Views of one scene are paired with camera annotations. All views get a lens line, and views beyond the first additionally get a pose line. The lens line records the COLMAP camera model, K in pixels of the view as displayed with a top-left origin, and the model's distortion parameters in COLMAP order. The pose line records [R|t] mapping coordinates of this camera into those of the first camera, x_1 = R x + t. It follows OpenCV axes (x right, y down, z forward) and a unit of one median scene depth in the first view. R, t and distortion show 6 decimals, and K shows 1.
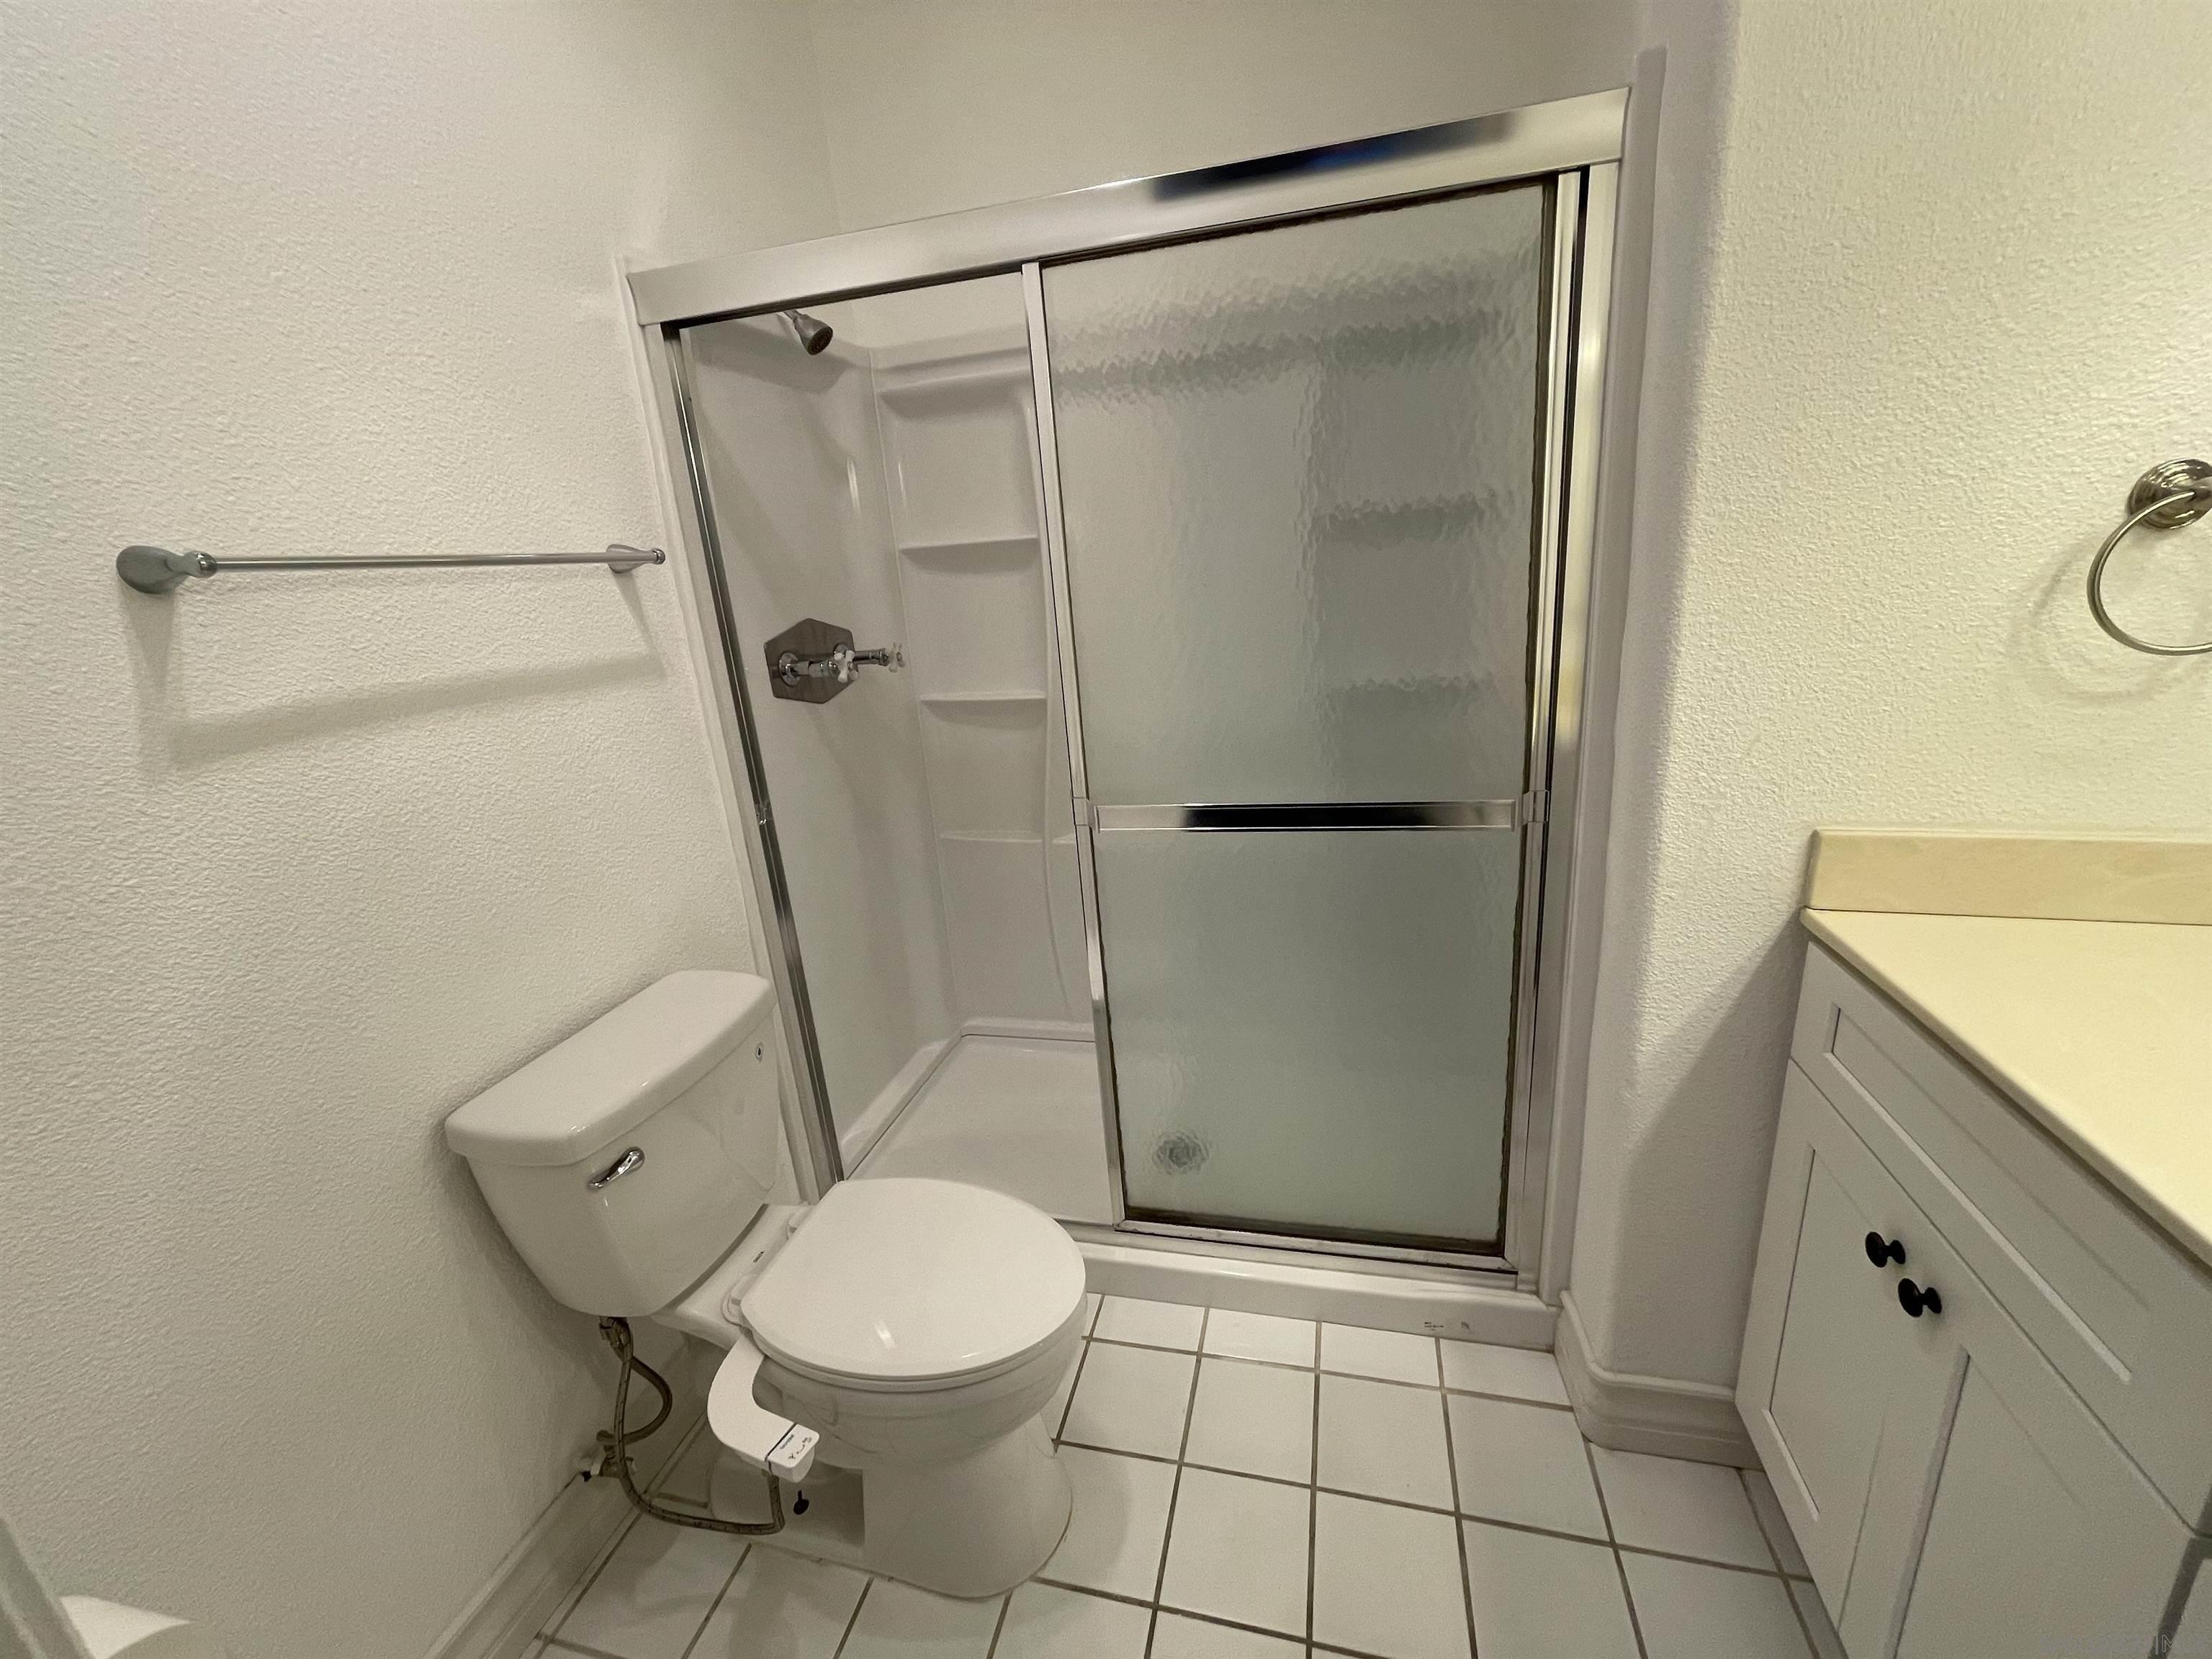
lens RADIAL K [[893.2, 0, 1112.4], [0, 893.2, 817.1], [0, 0, 1]] dist [-0.005690, 0.002255]
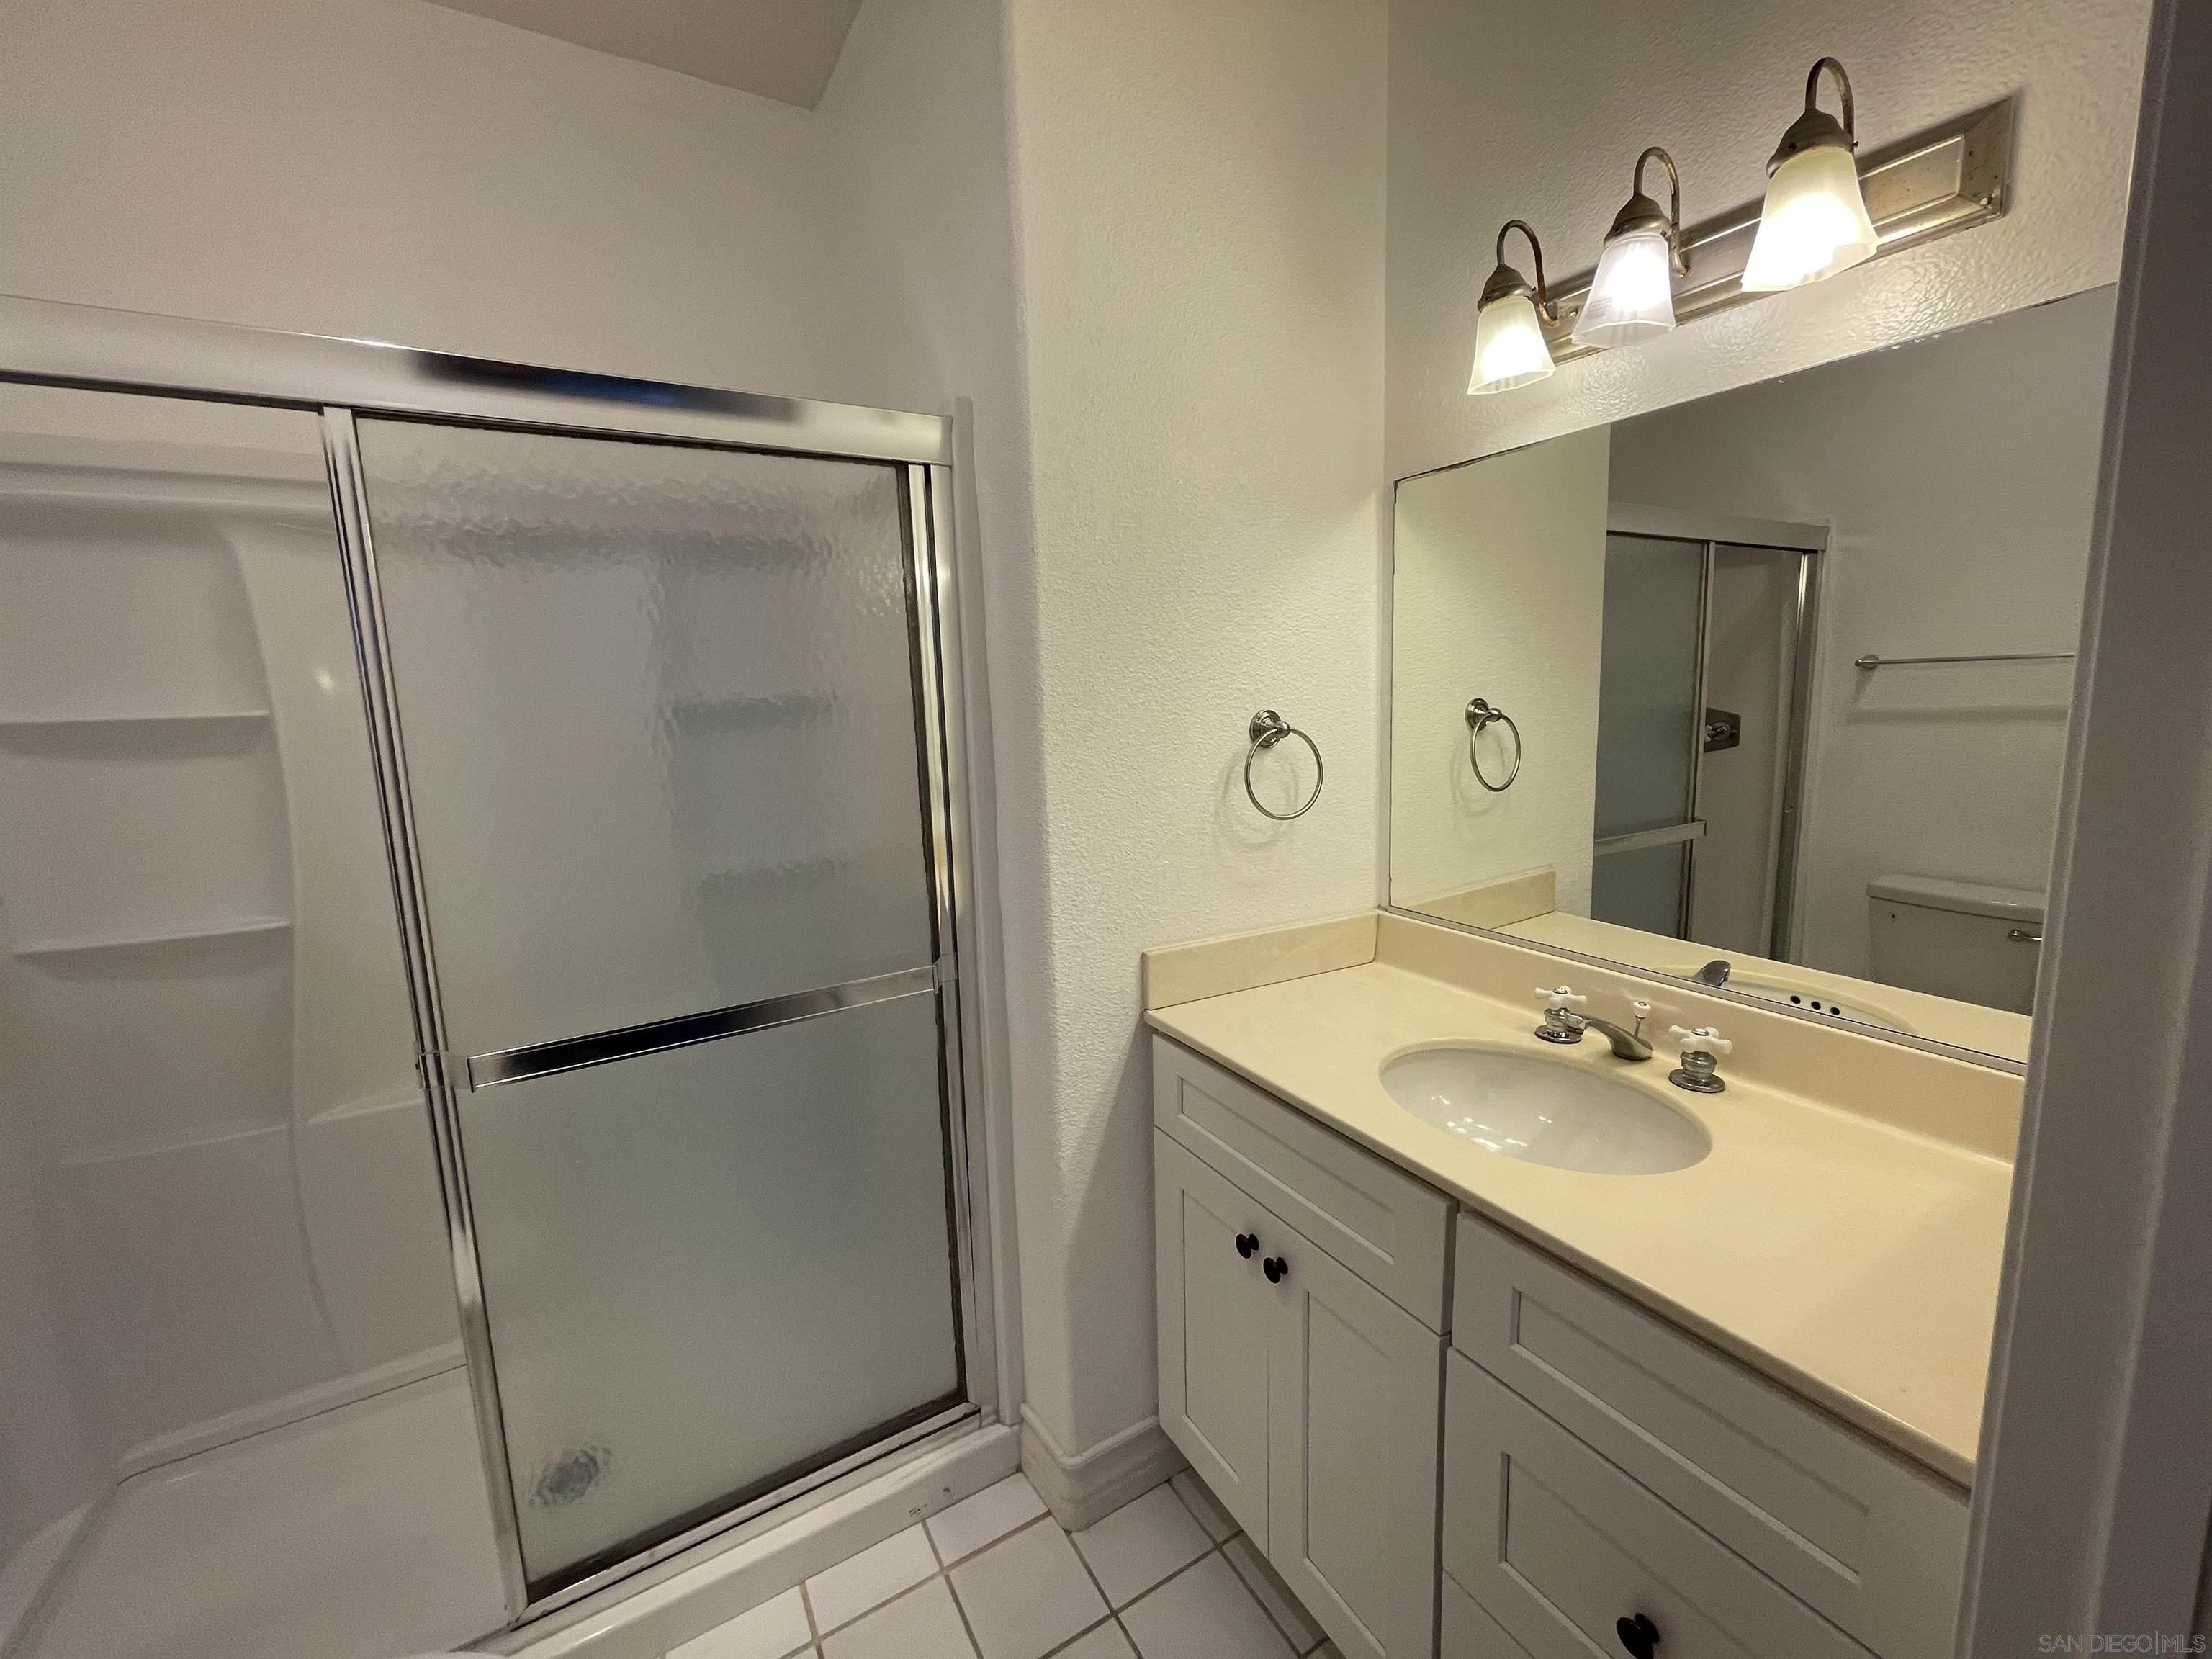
lens RADIAL K [[893.2, 0, 1103.1], [0, 893.2, 817.2], [0, 0, 1]] dist [-0.005690, 0.002255]
pose [[0.712785, -0.046721, 0.699825, -0.175689], [0.171914, 0.978980, -0.109741, -0.040984], [-0.679988, 0.198531, 0.705834, 0.018227]]
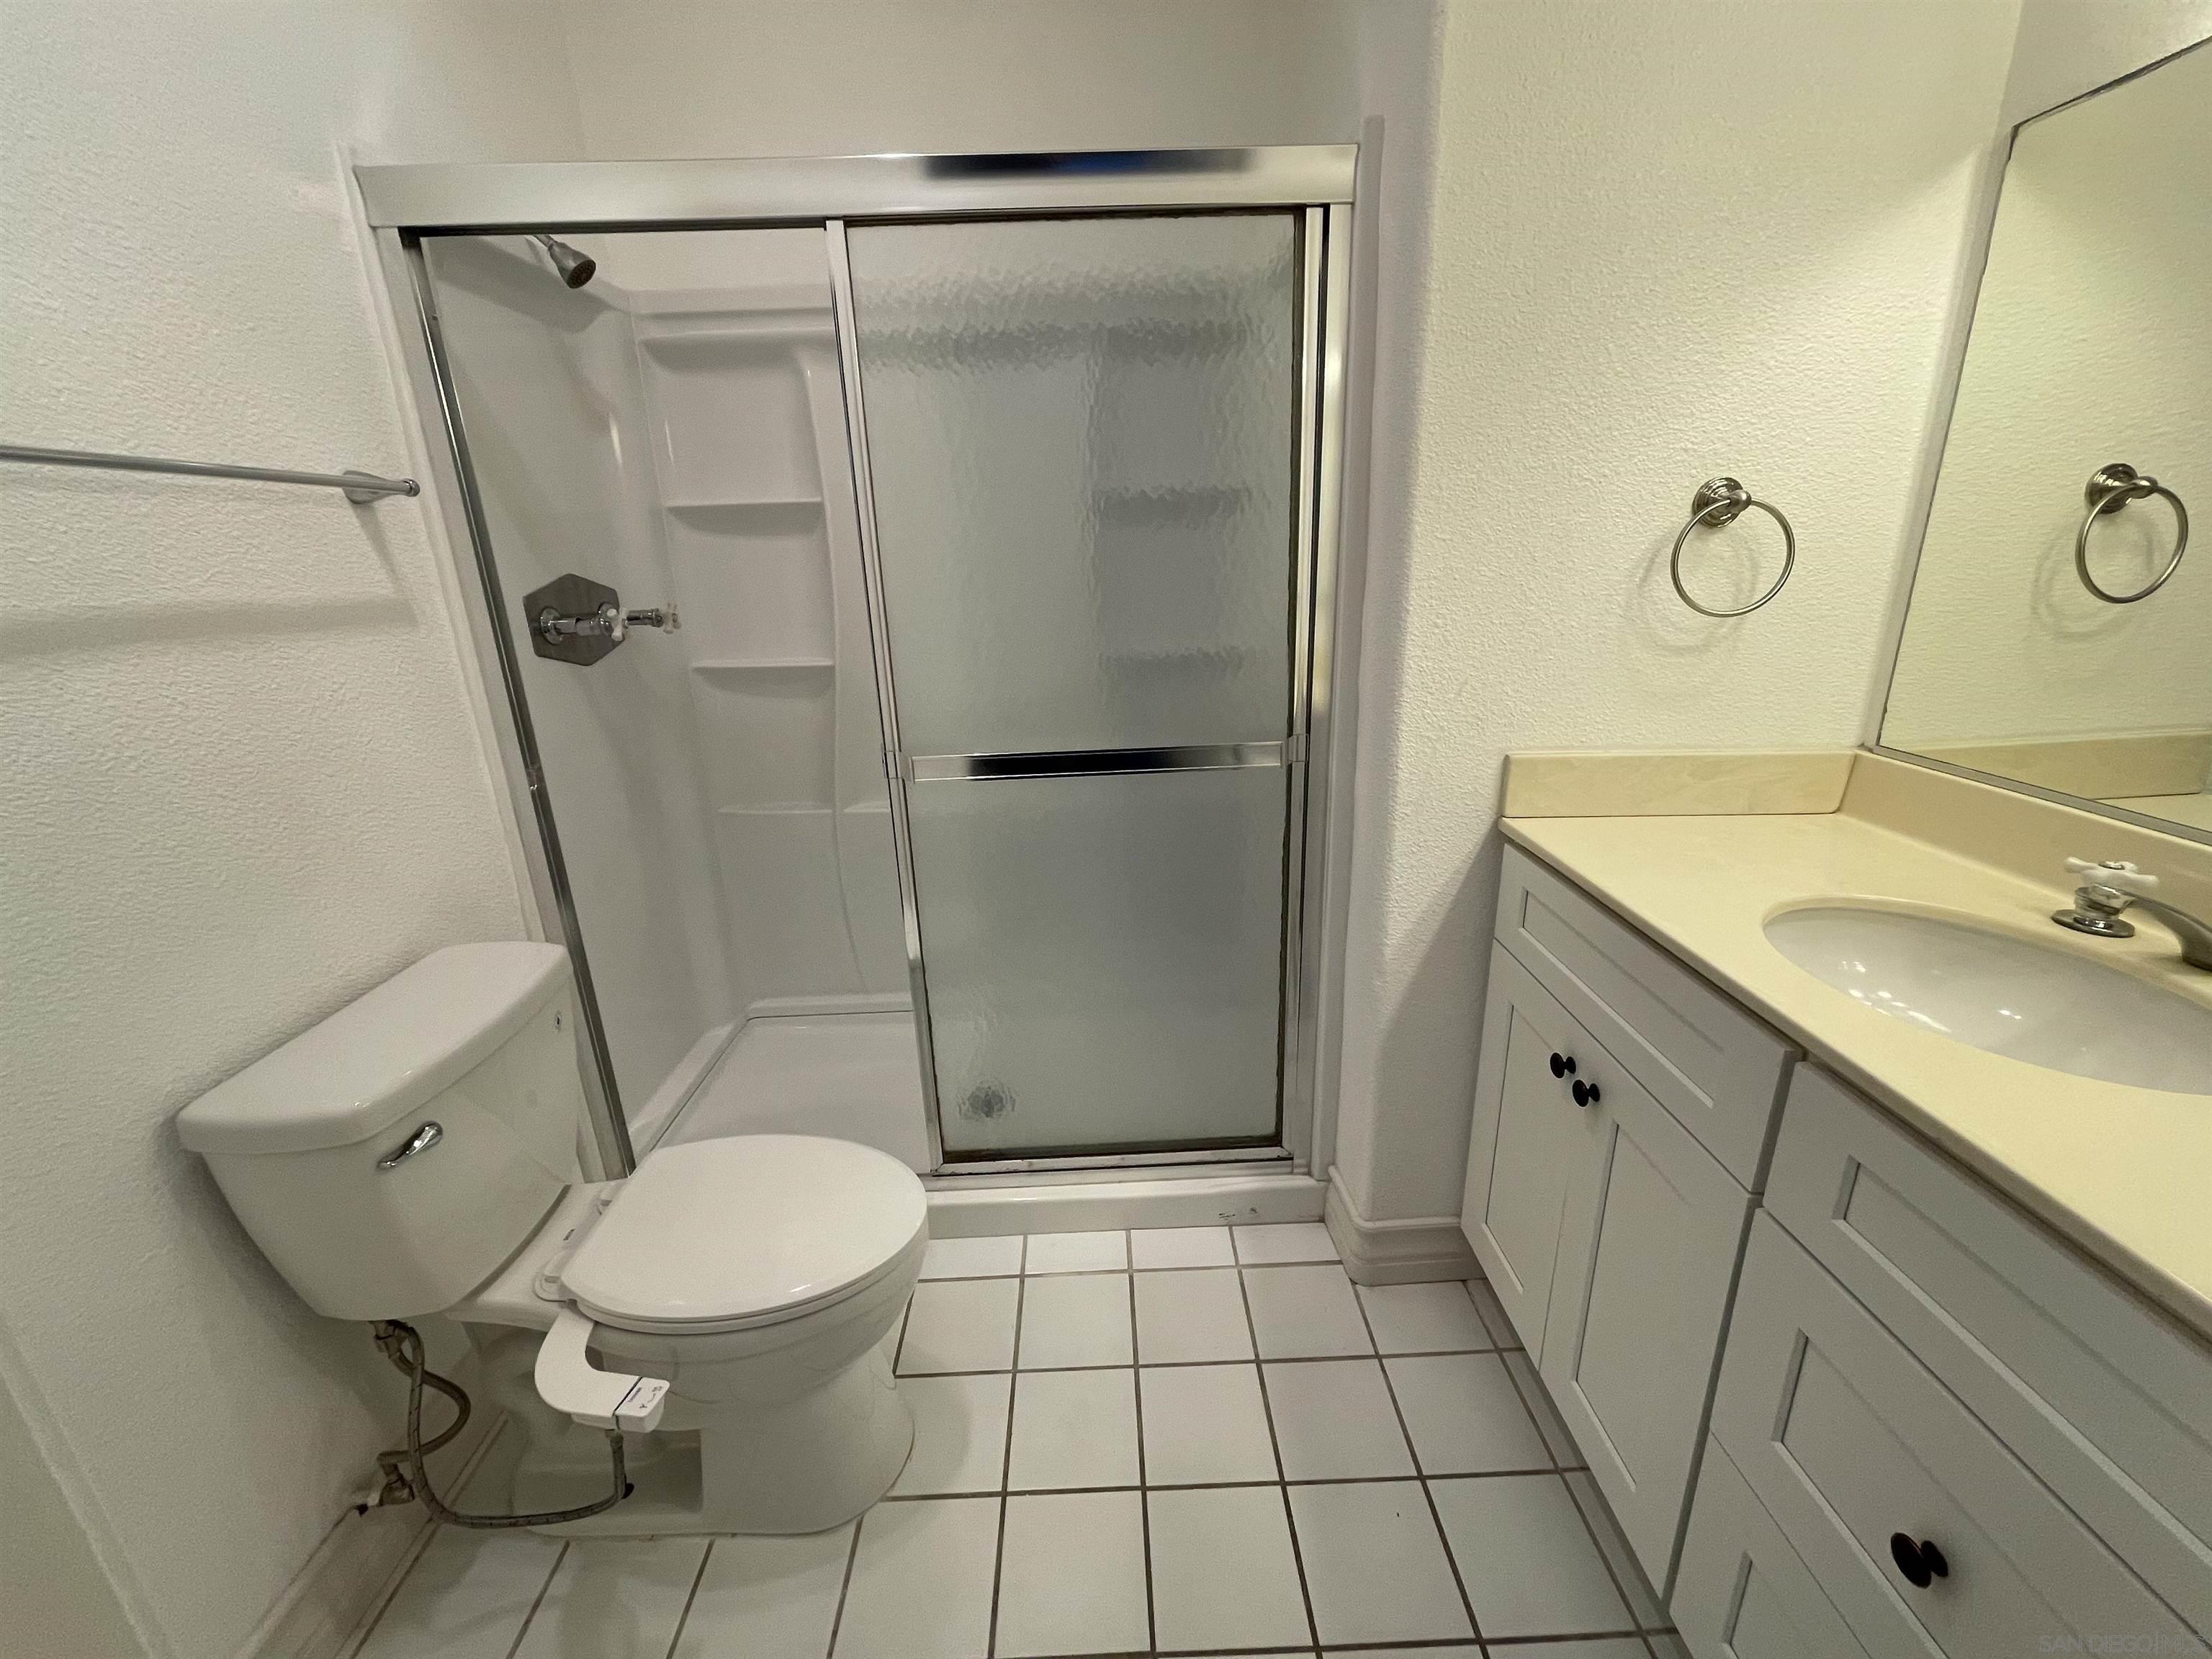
lens RADIAL K [[893.2, 0, 1110.3], [0, 893.2, 817.2], [0, 0, 1]] dist [-0.005690, 0.002255]
pose [[0.963193, -0.033764, 0.266681, -0.080473], [0.032671, 0.999430, 0.008534, 0.061056], [-0.266817, 0.000493, 0.963747, -0.063808]]
